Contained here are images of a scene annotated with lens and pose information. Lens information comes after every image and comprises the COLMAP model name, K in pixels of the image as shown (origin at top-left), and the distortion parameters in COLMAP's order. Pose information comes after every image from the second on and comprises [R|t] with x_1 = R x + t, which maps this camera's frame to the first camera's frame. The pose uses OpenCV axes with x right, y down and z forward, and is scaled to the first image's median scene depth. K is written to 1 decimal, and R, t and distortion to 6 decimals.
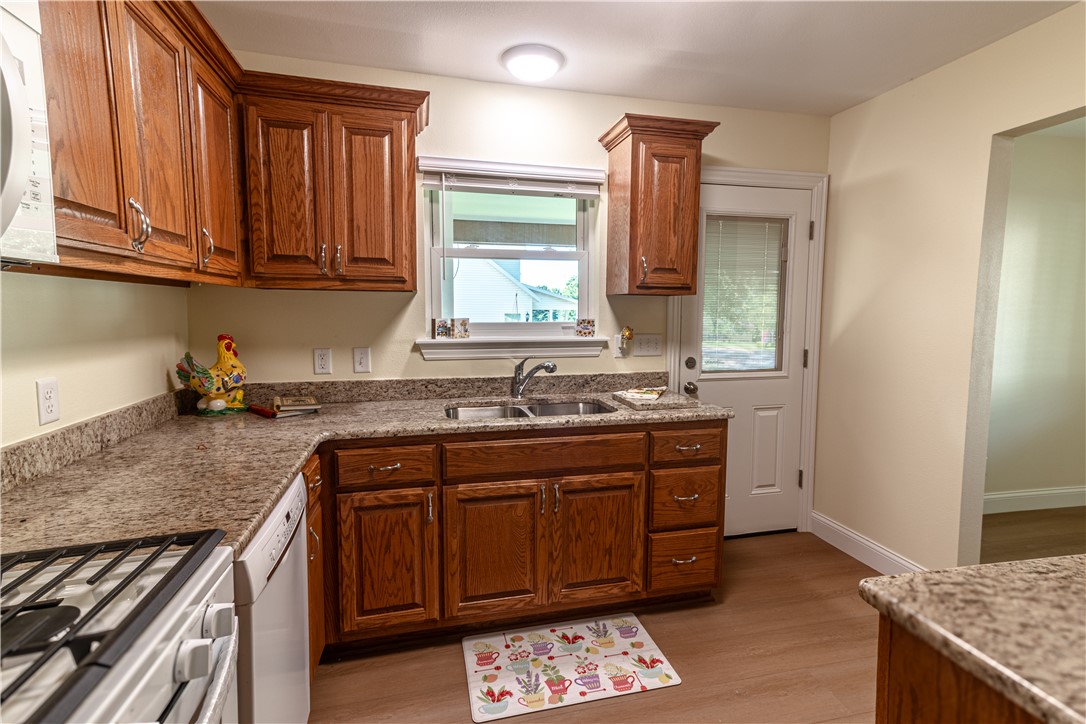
lens RADIAL K [[521.6, 0, 553.7], [0, 521.6, 354.6], [0, 0, 1]] dist [0.001774, 0.026797]
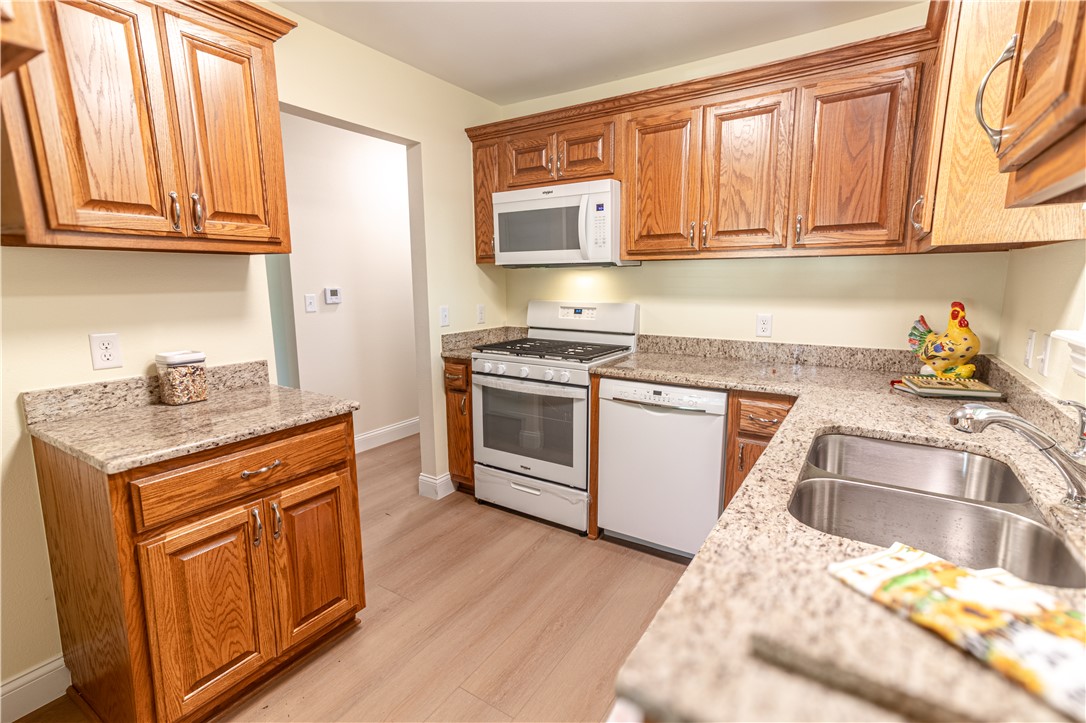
lens RADIAL K [[498.1, 0, 547.3], [0, 498.1, 353.2], [0, 0, 1]] dist [-0.002077, 0.023455]
pose [[-0.731608, 0.102661, -0.673951, 0.573842], [-0.057682, 0.975730, 0.211246, -0.102218], [0.679281, 0.193424, -0.707930, 1.221570]]
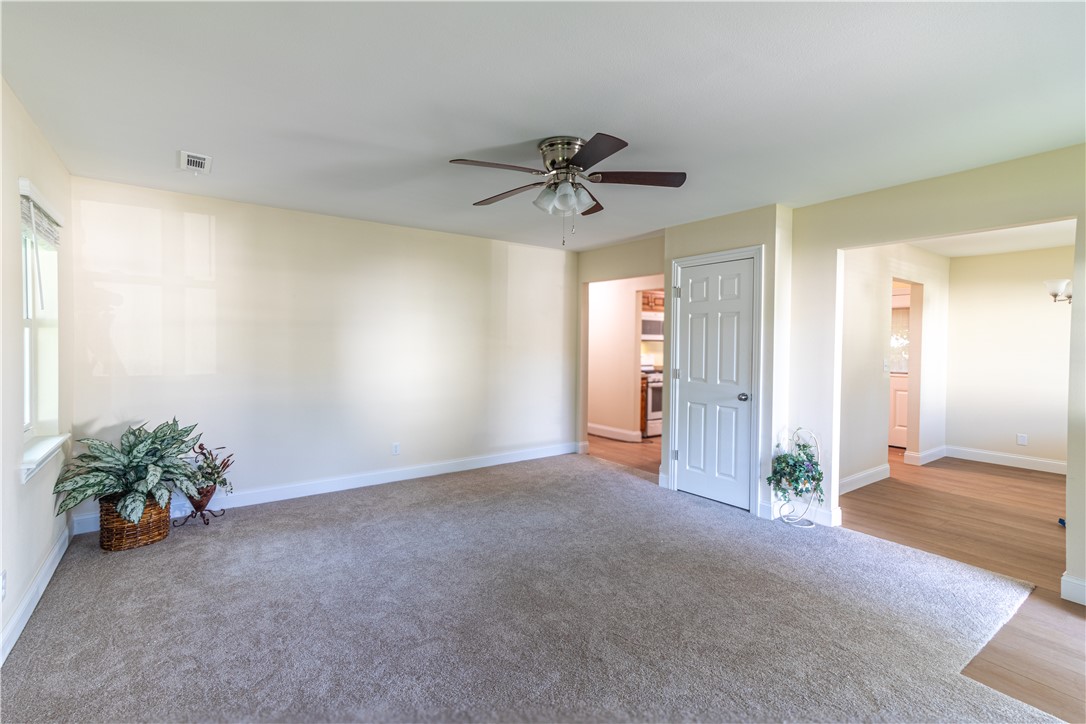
lens RADIAL K [[498.1, 0, 547.3], [0, 498.1, 353.7], [0, 0, 1]] dist [-0.002077, 0.023455]
pose [[0.376504, 0.016118, -0.926275, 2.684808], [-0.090192, 0.995737, -0.019334, 0.184798], [0.922014, 0.090822, 0.376353, -1.810155]]
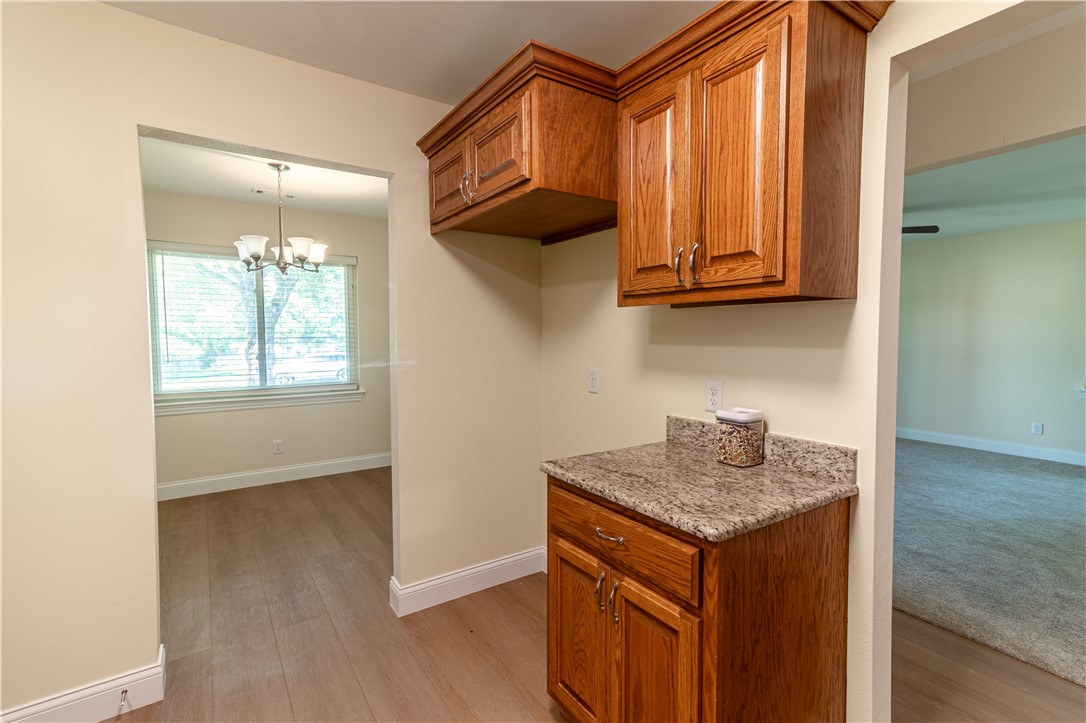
lens RADIAL K [[508.7, 0, 542.1], [0, 508.7, 357.7], [0, 0, 1]] dist [0.001408, 0.033378]
pose [[-0.336903, -0.053393, 0.940024, -0.193432], [0.085663, 0.992512, 0.087075, -0.066059], [-0.937635, 0.109861, -0.329806, 0.743842]]
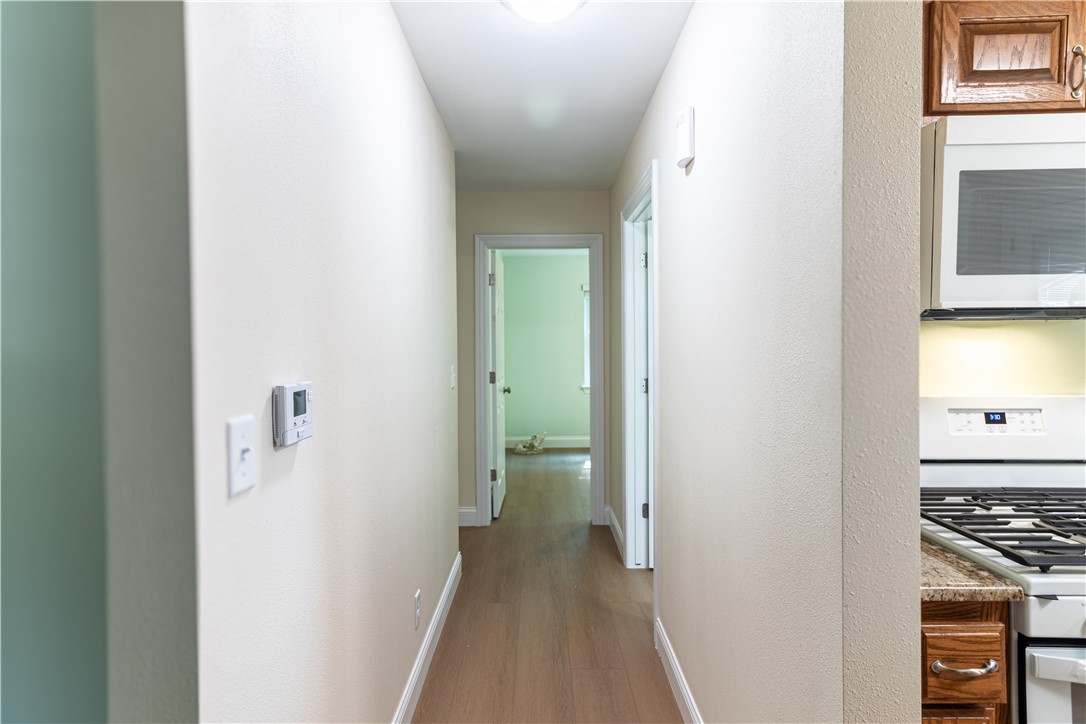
lens RADIAL K [[587.1, 0, 543.0], [0, 587.1, 362.0], [0, 0, 1]] dist [0.006844, 0.001145]
pose [[-0.241073, 0.028866, -0.970078, 0.392535], [-0.079538, 0.995607, 0.049392, 0.019705], [0.967242, 0.089065, -0.237718, -0.189194]]
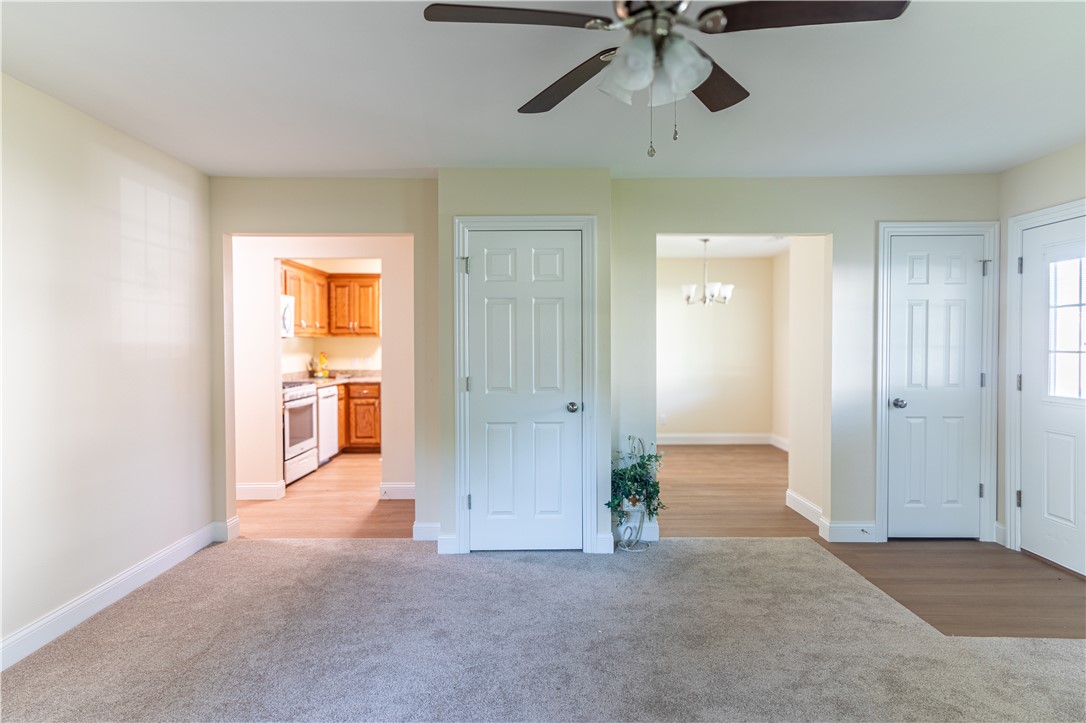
lens RADIAL K [[587.1, 0, 543.0], [0, 587.1, 361.5], [0, 0, 1]] dist [0.006844, 0.001145]
pose [[0.969270, -0.002231, -0.245988, 1.544473], [-0.012322, 0.998263, -0.057609, 0.209151], [0.245689, 0.058870, 0.967559, -2.115036]]
